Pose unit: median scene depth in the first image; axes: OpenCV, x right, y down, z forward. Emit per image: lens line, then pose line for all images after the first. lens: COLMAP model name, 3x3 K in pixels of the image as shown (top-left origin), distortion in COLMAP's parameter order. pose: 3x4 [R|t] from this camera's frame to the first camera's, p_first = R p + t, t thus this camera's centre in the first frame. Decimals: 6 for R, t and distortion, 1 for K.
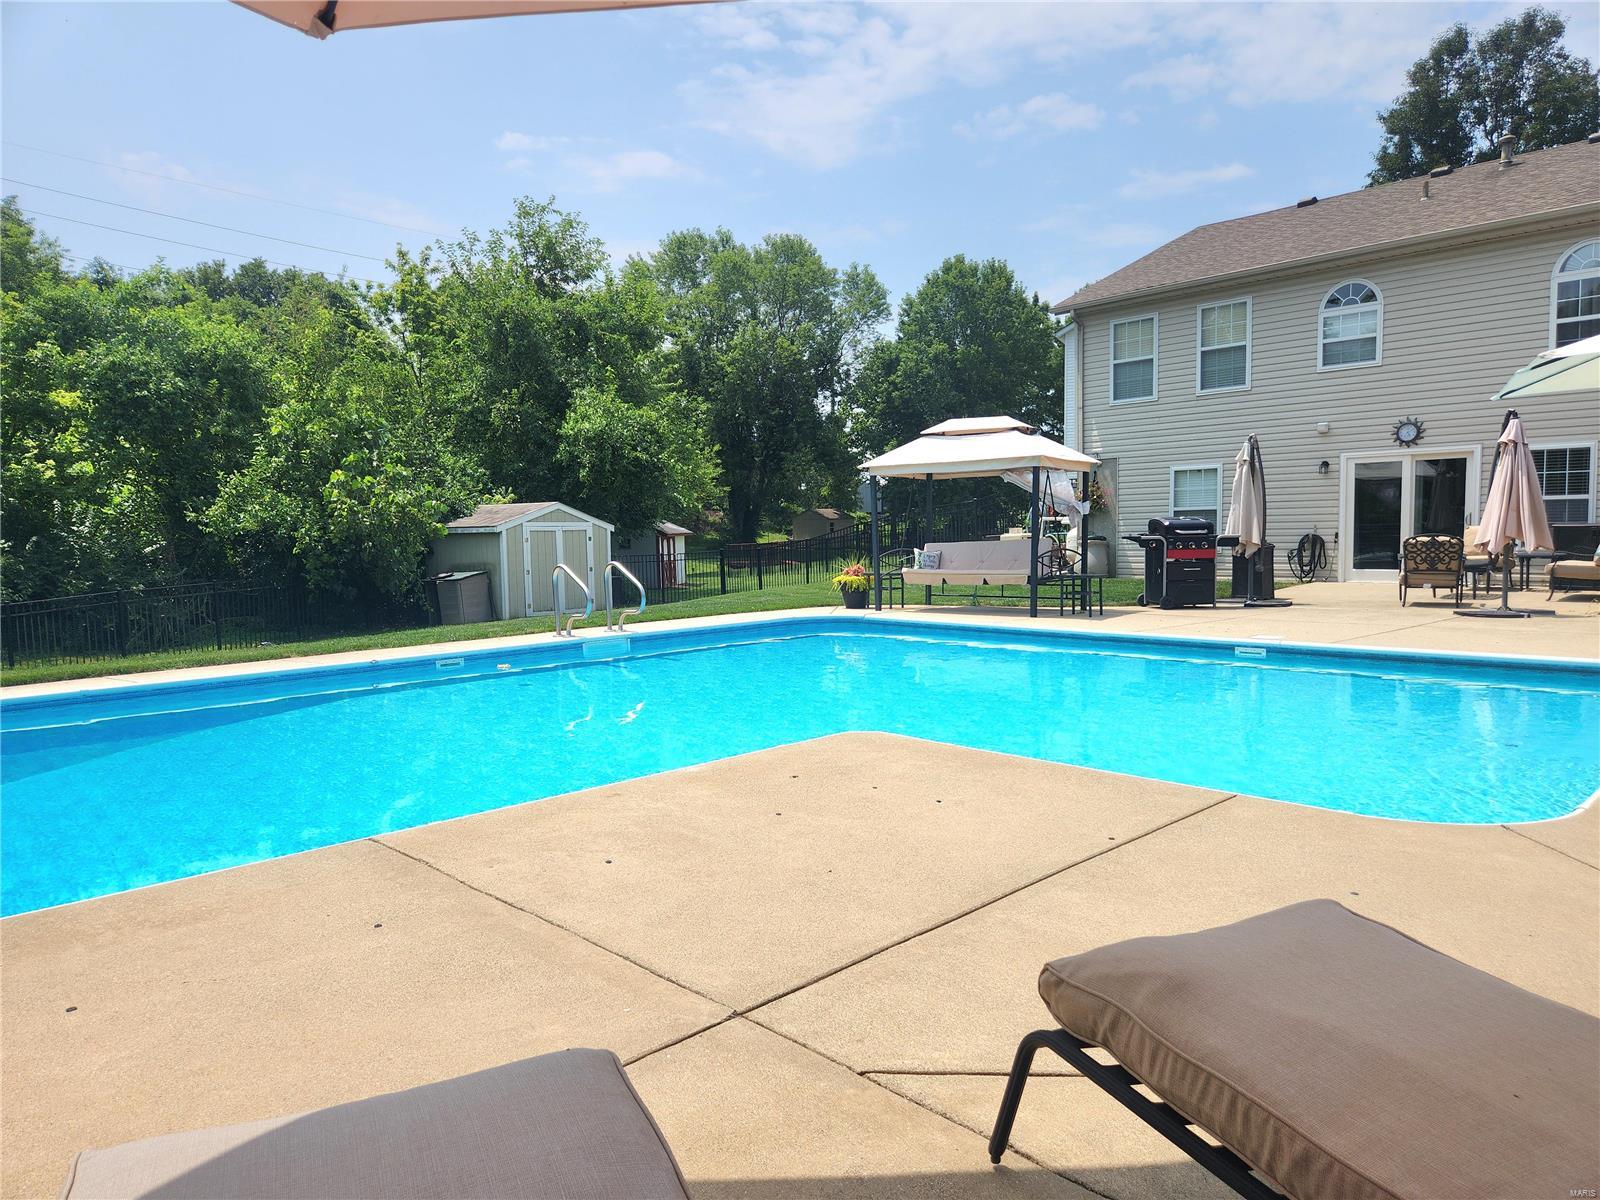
lens RADIAL K [[1061.3, 0, 796.6], [0, 1061.3, 623.5], [0, 0, 1]] dist [0.075409, -0.066696]
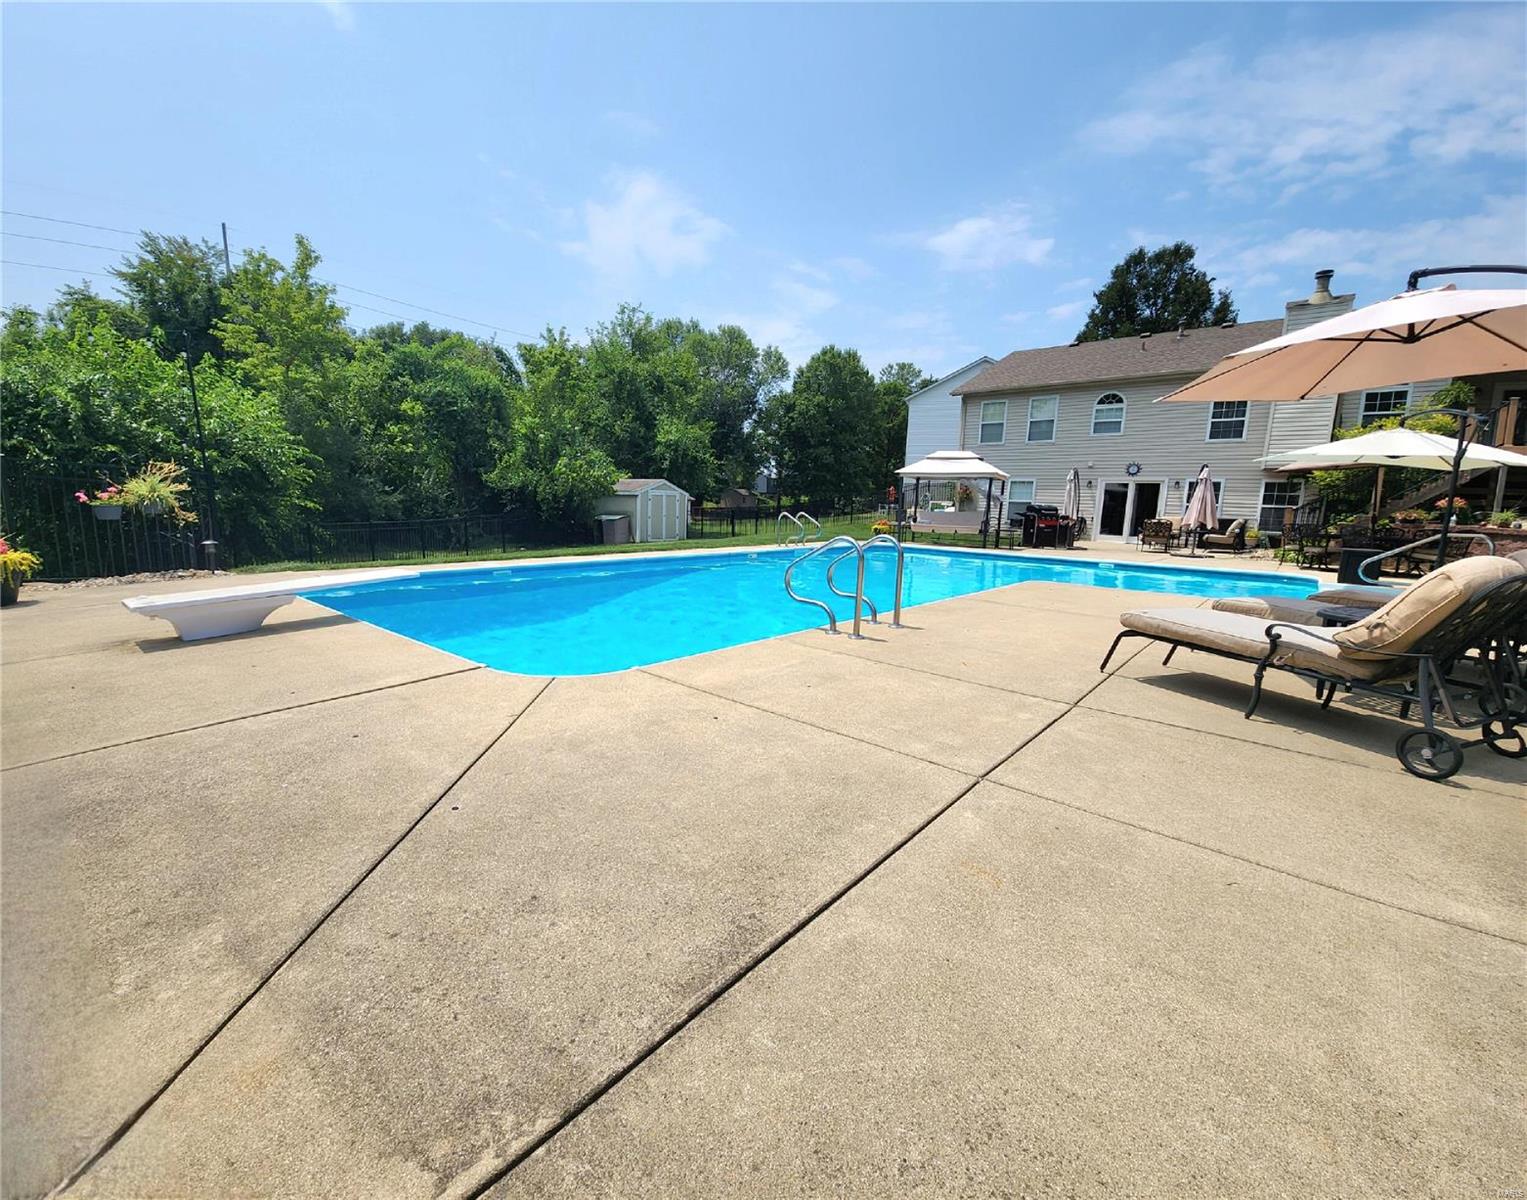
lens RADIAL K [[644.0, 0, 729.3], [0, 644.0, 608.0], [0, 0, 1]] dist [-0.000867, -0.000410]
pose [[0.996576, 0.038101, 0.073386, -0.163309], [-0.043514, 0.996335, 0.073637, 0.017076], [-0.070311, -0.076578, 0.994581, -0.107137]]
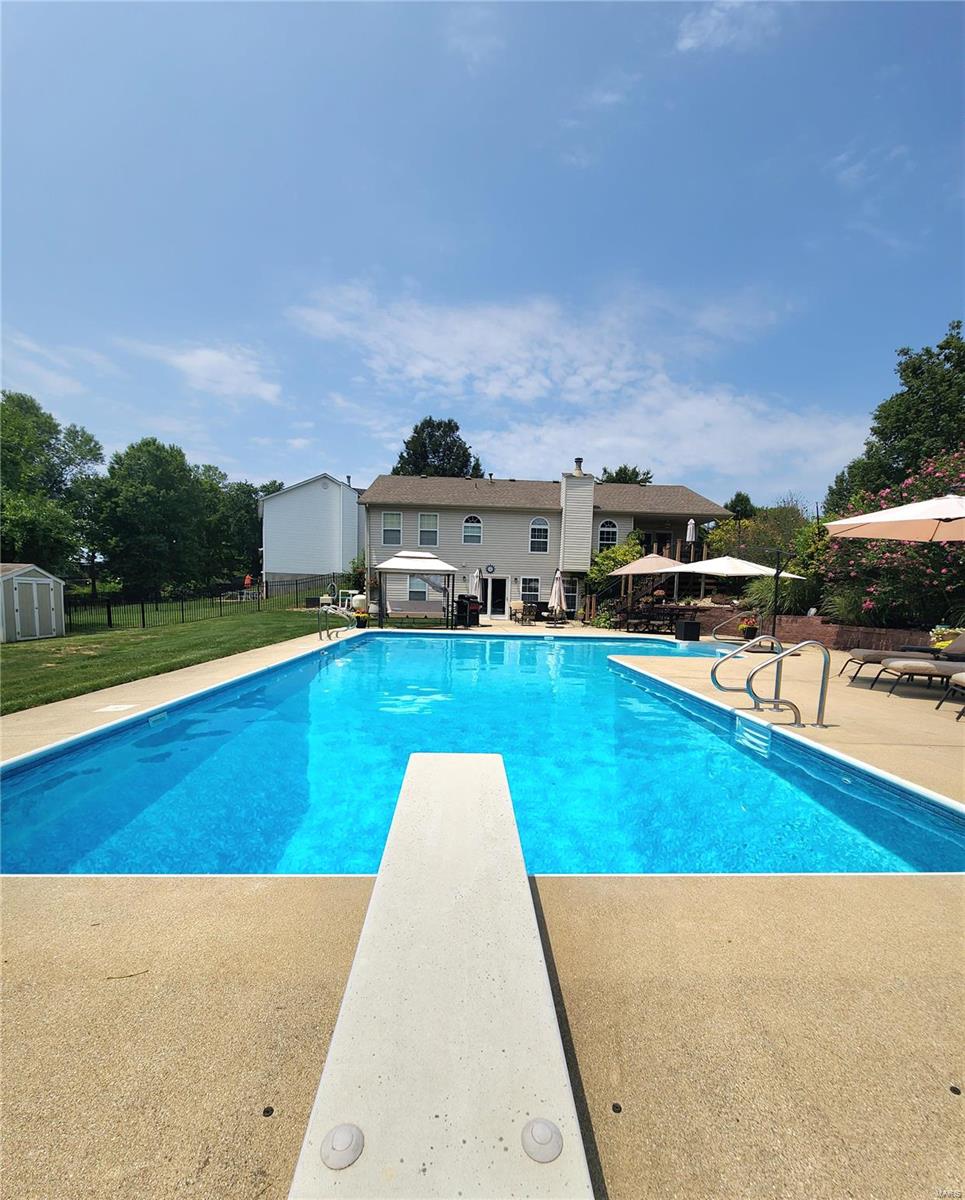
lens RADIAL K [[513.7, 0, 486.0], [0, 513.7, 651.7], [0, 0, 1]] dist [0.001796, 0.000054]
pose [[0.665293, -0.043031, 0.745341, -0.303420], [0.028913, 0.999074, 0.031872, 0.004280], [-0.746022, 0.000346, 0.665921, 0.033021]]
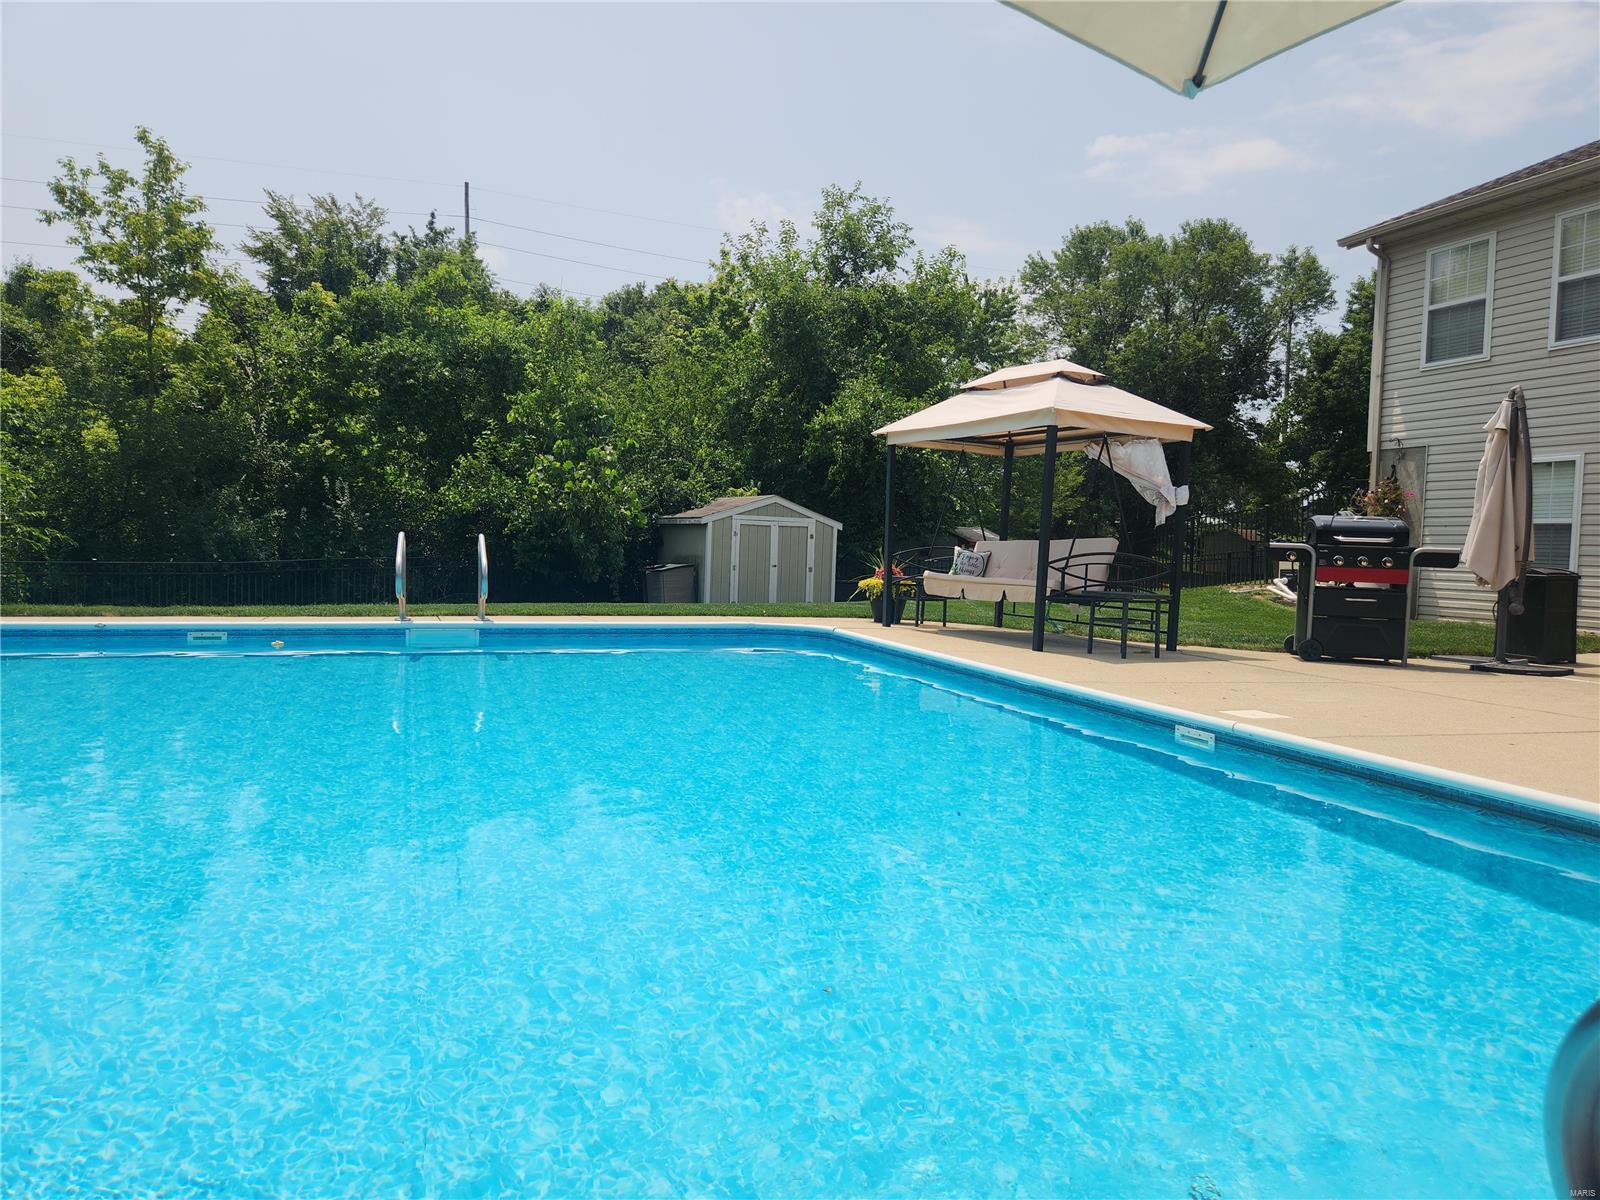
lens RADIAL K [[1064.9, 0, 800.0], [0, 1064.9, 600.0], [0, 0, 1]] dist [0.076317, -0.070286]
pose [[0.911249, 0.069881, -0.405884, 0.157474], [-0.085369, 0.996146, -0.020155, -0.005031], [0.402911, 0.053016, 0.913702, 0.143552]]
